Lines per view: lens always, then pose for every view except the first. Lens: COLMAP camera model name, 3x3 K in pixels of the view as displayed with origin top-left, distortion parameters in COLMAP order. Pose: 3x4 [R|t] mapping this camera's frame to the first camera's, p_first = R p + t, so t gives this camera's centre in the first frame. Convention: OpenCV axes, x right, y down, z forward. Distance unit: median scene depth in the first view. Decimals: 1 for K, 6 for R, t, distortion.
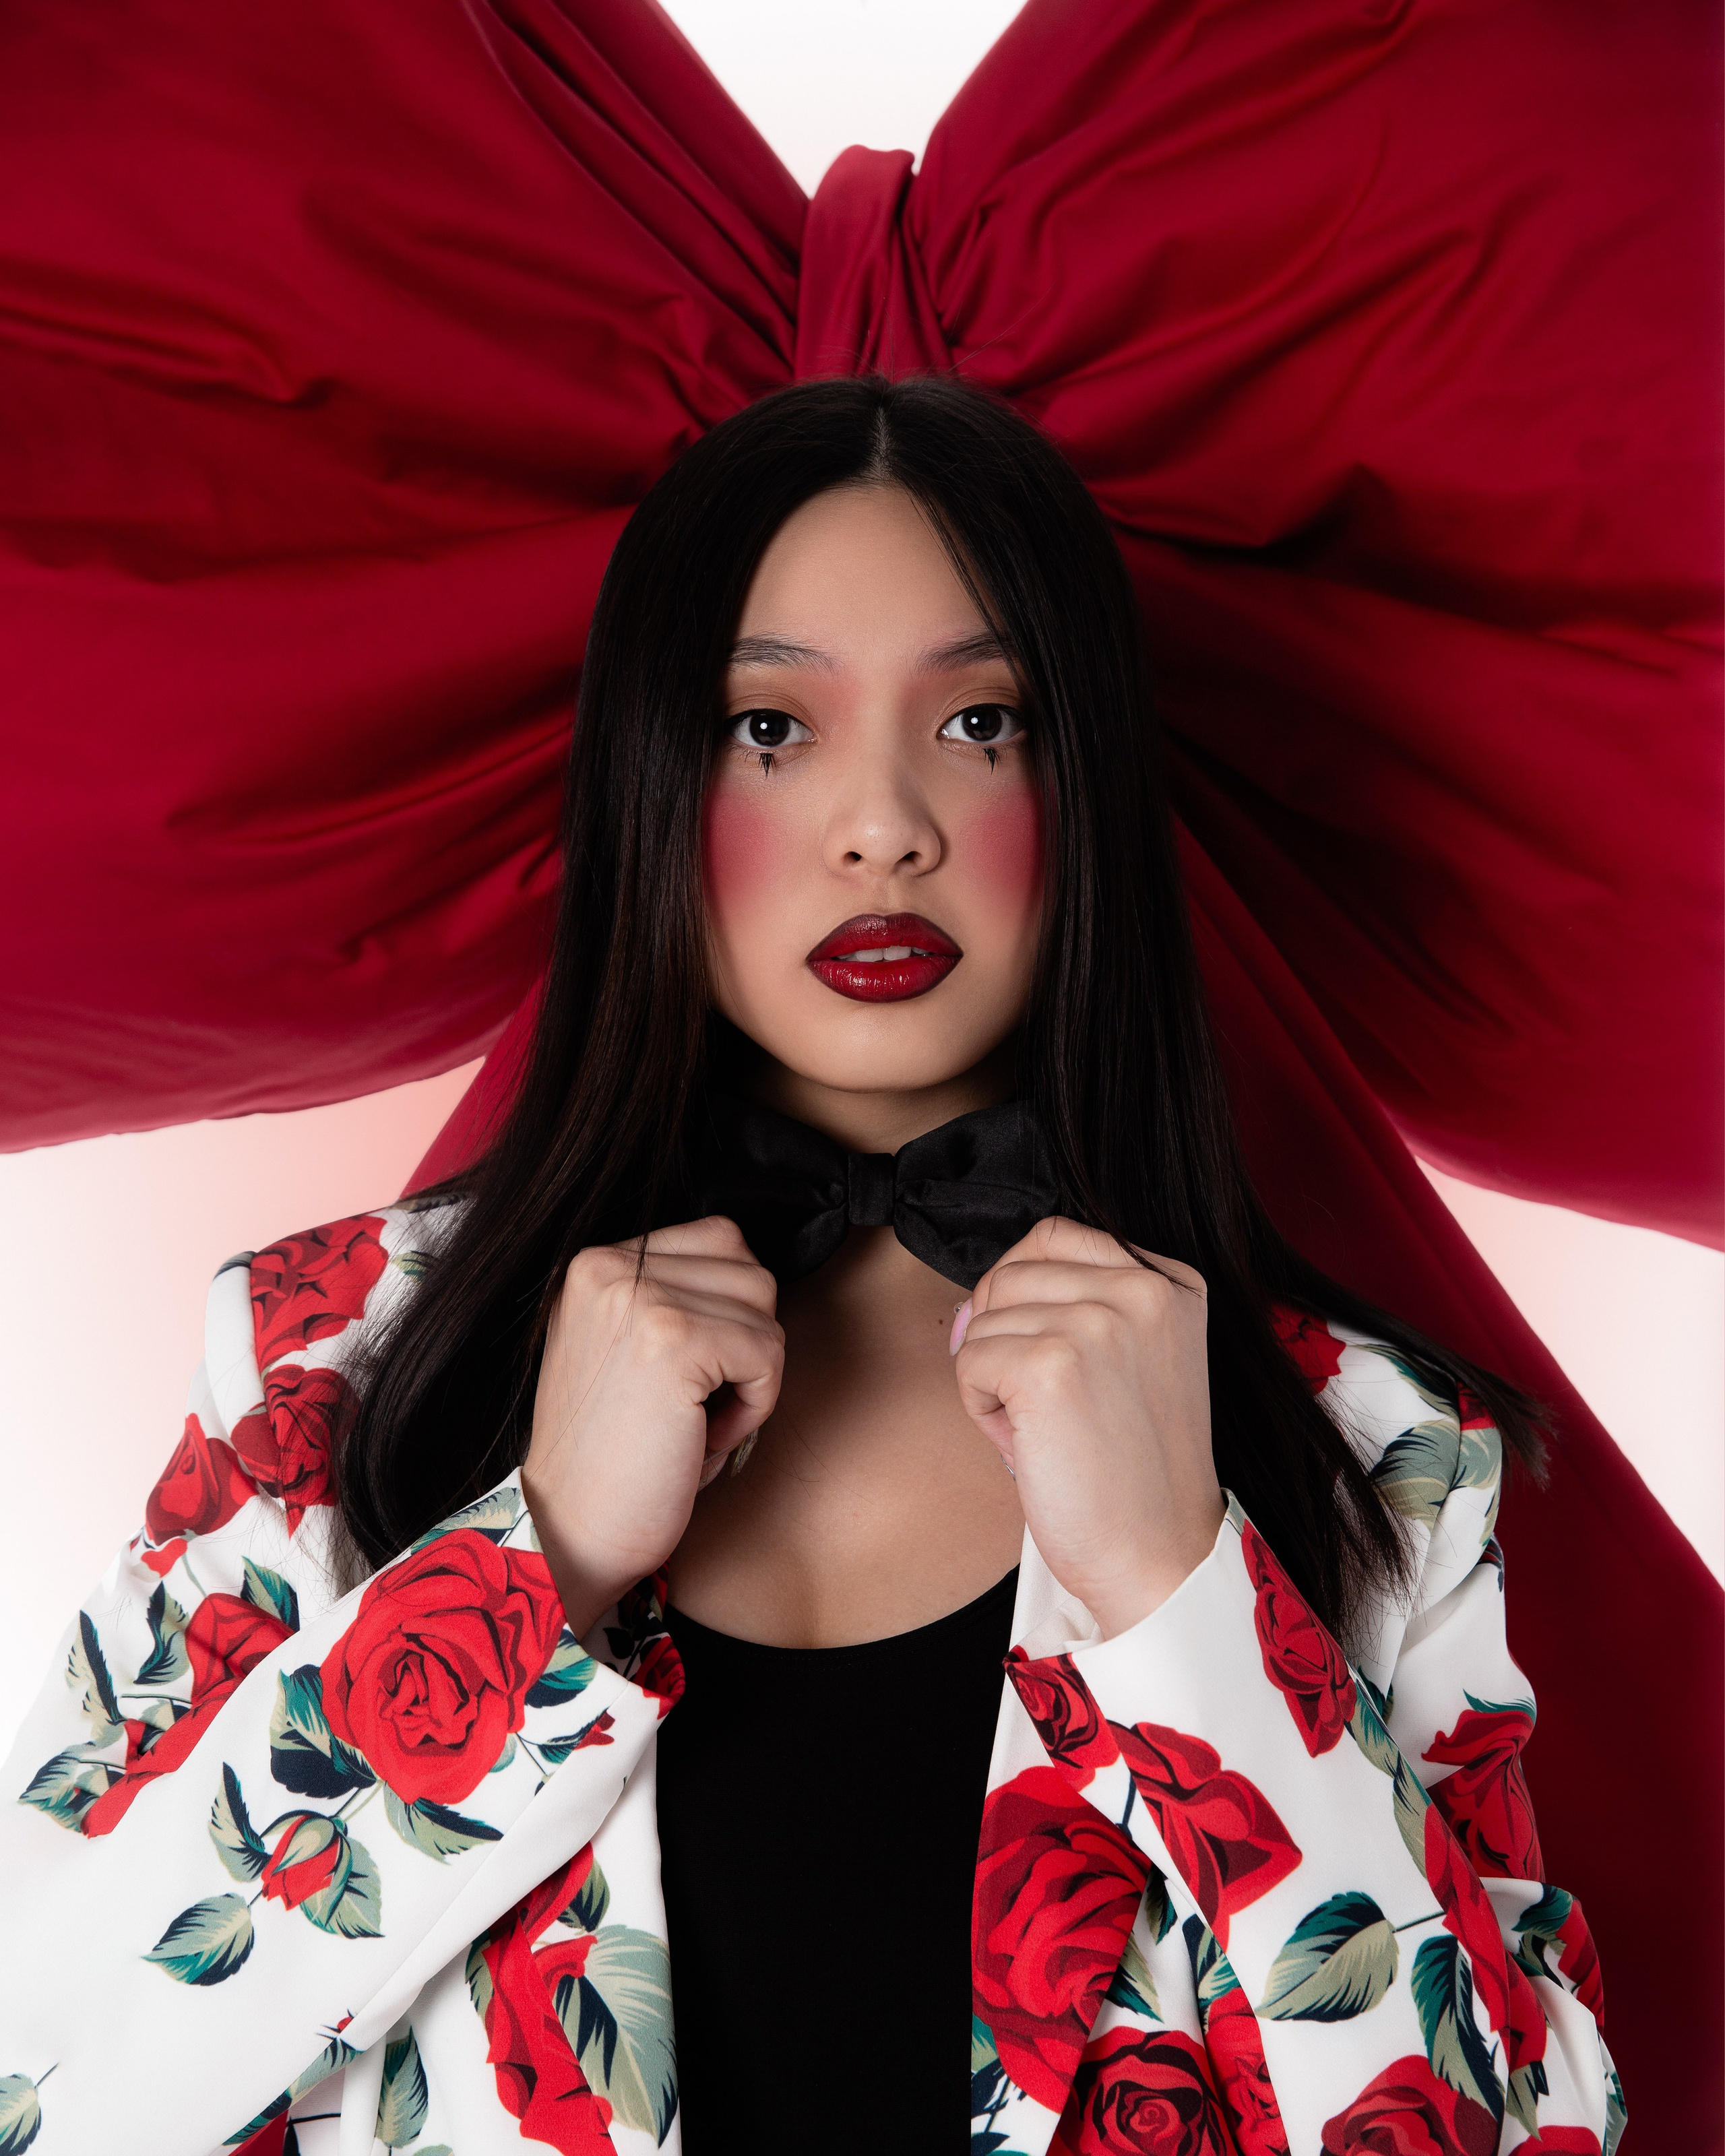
lens RADIAL K [[3950.0, 0, 848.9], [0, 3950.0, 1204.6], [0, 0, 1]] dist [0.091980, 0.000000]
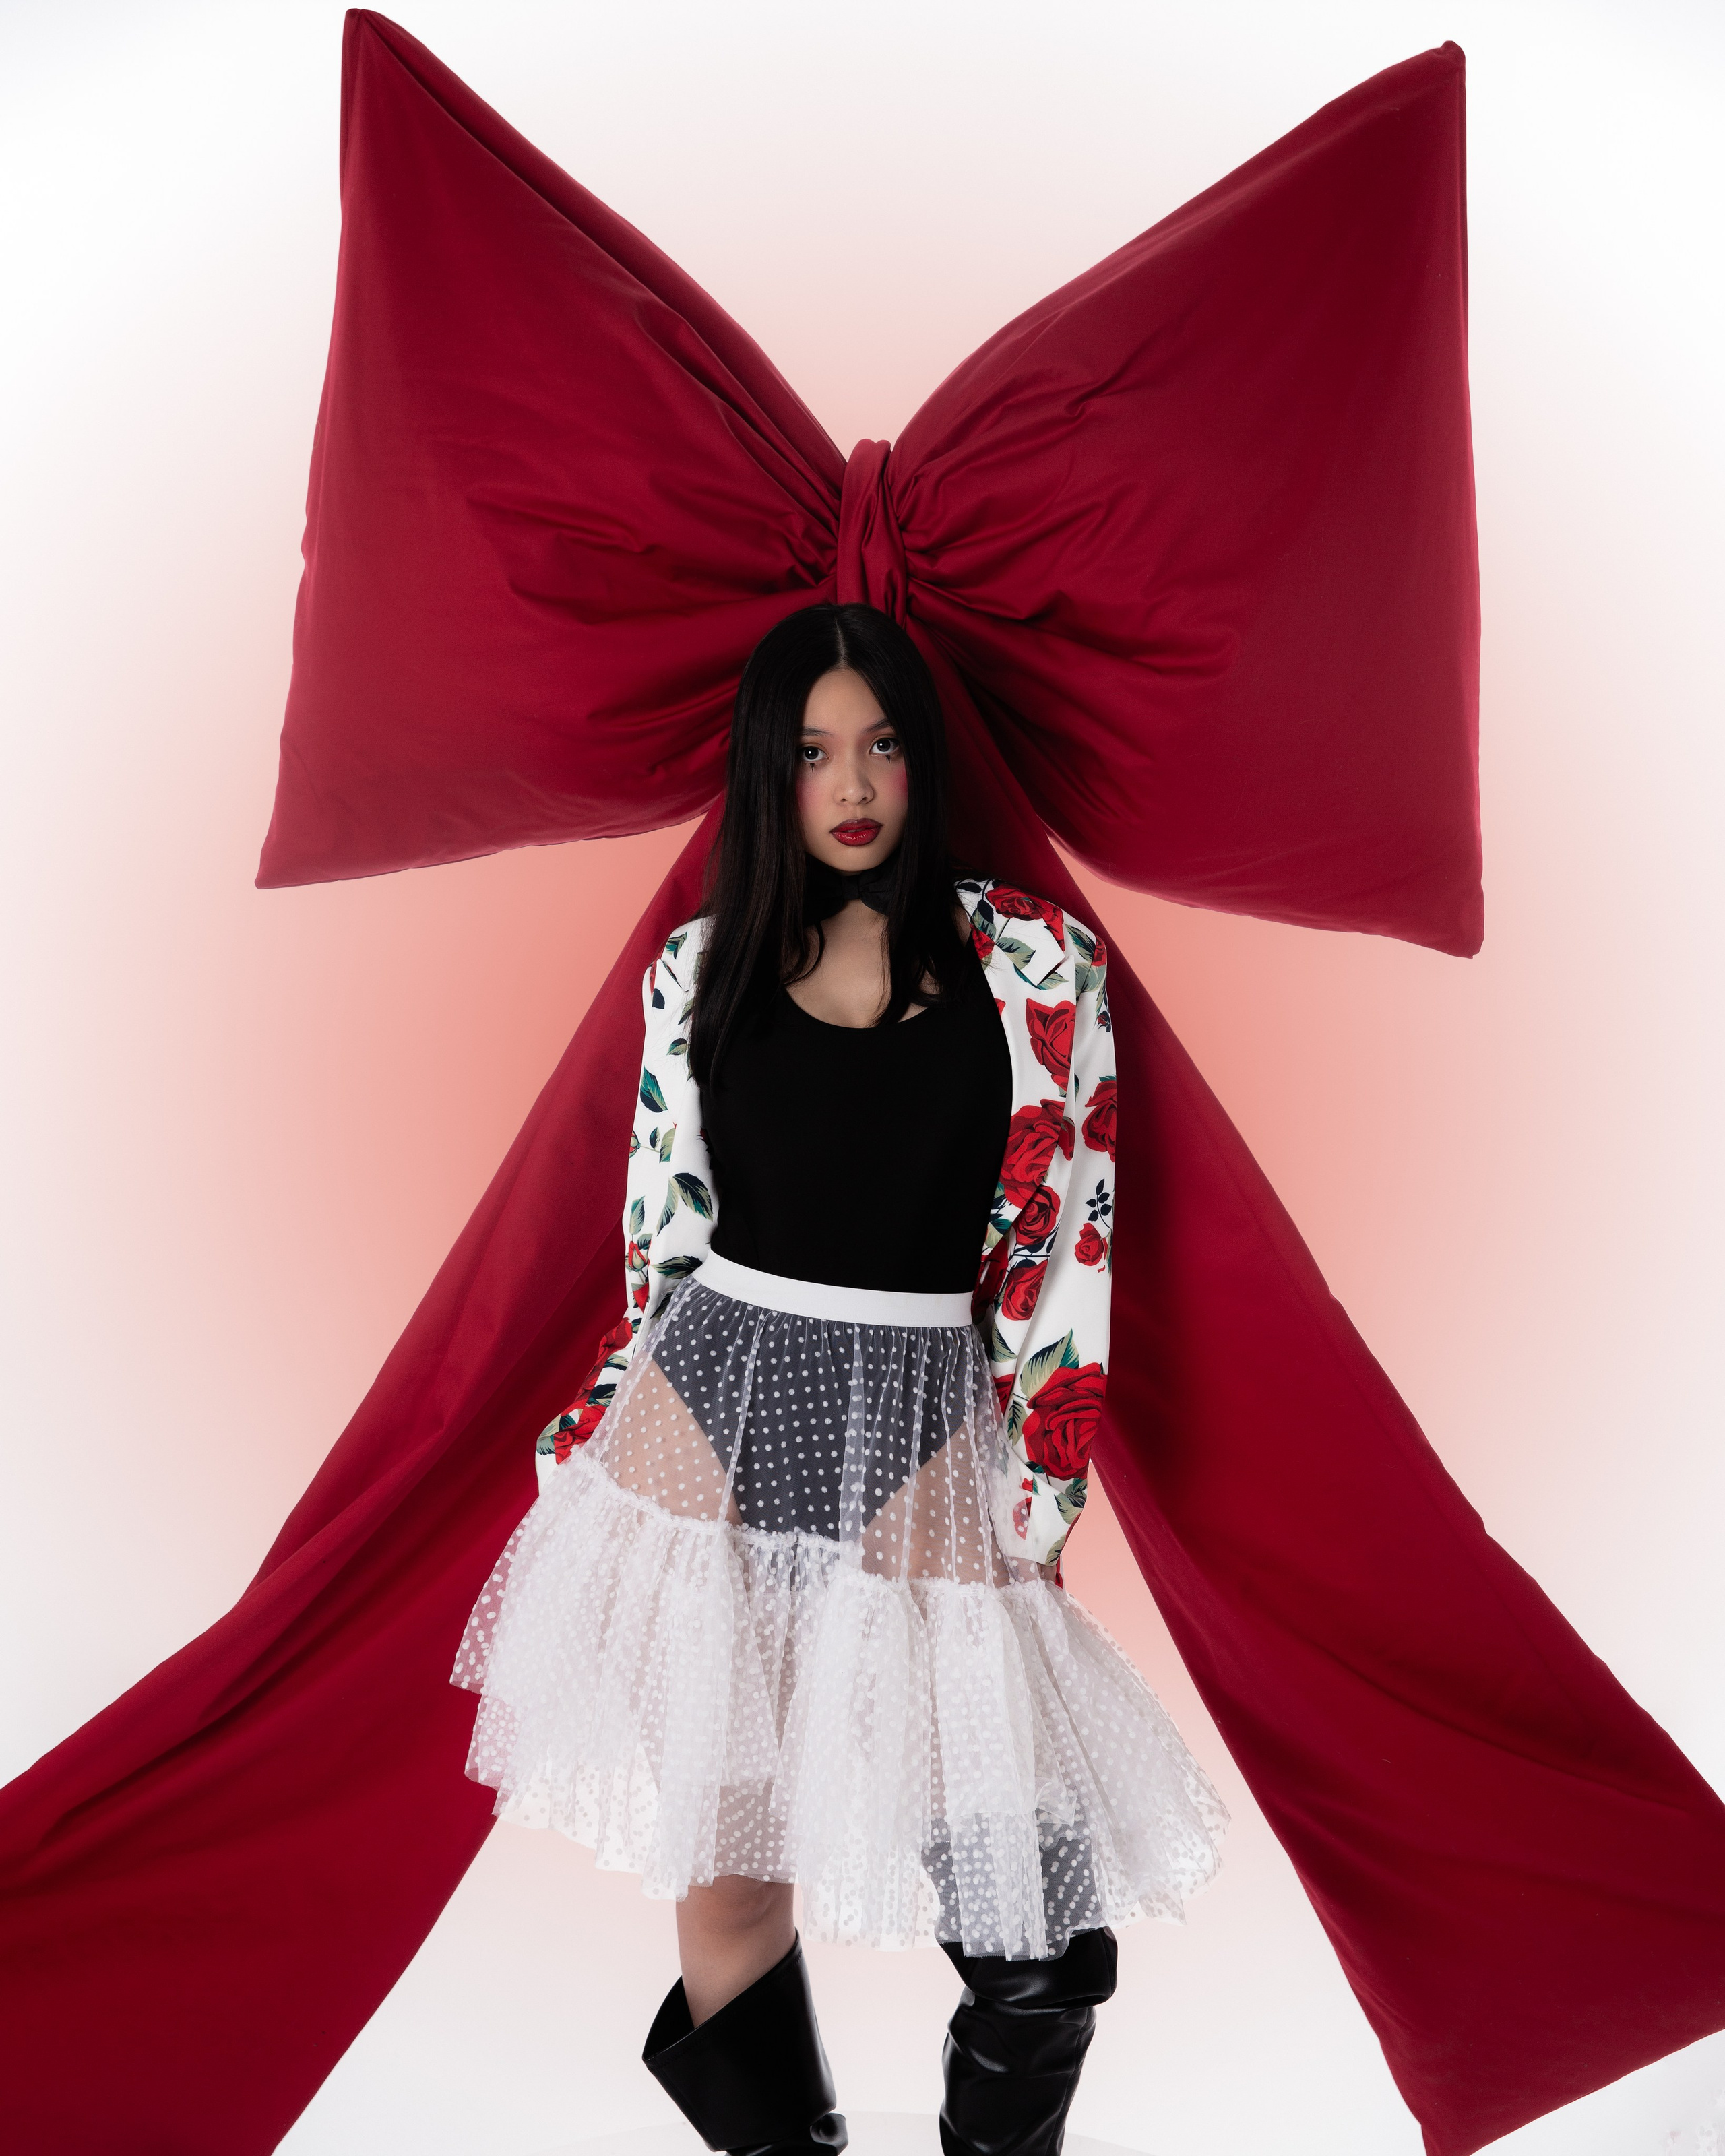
lens RADIAL K [[3357.9, 0, 883.0], [0, 3357.9, 1160.2], [0, 0, 1]] dist [0.076530, 0.000000]
pose [[0.999486, 0.030347, 0.010319, 0.004552], [-0.030779, 0.998528, 0.044667, 0.082462], [-0.008948, -0.044962, 0.998949, -1.132764]]
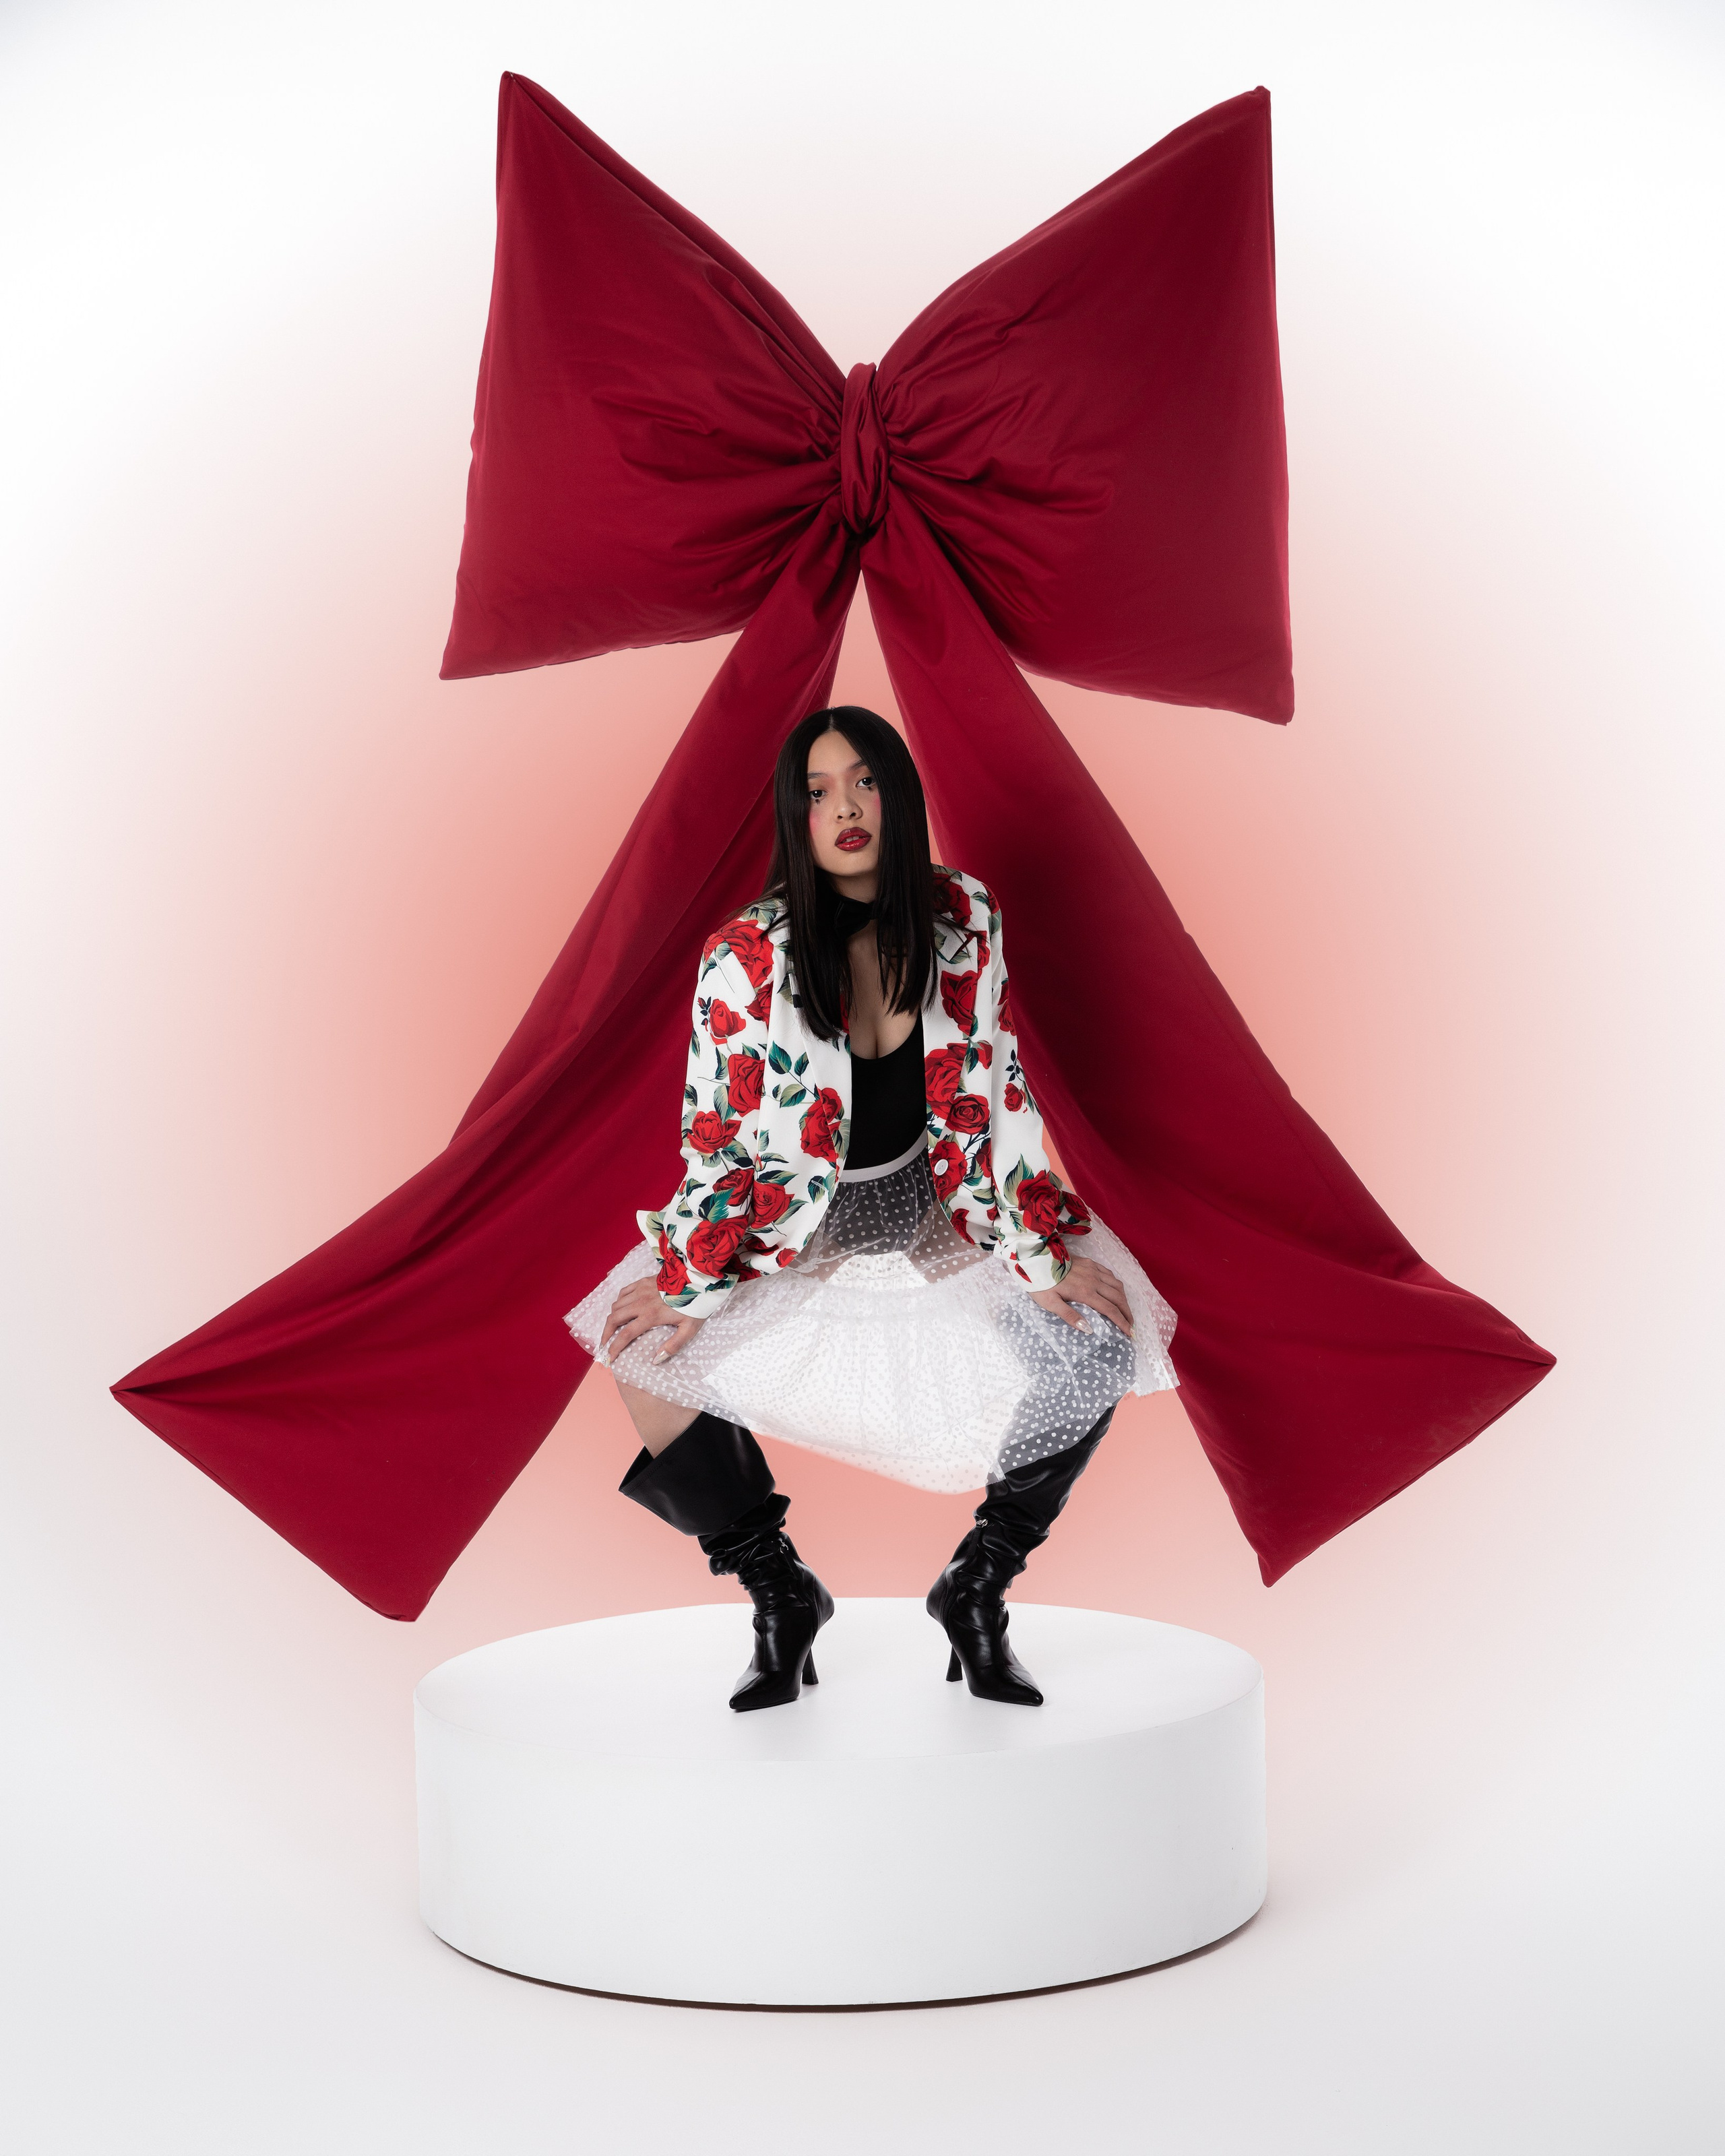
lens RADIAL K [[3357.9, 0, 813.3], [0, 3357.9, 1177.6], [0, 0, 1]] dist [0.076530, 0.000000]
pose [[0.999751, 0.022108, -0.003019, -0.014997], [-0.022030, 0.999473, 0.023847, 0.406627], [0.003544, -0.023774, 0.999711, -2.124068]]
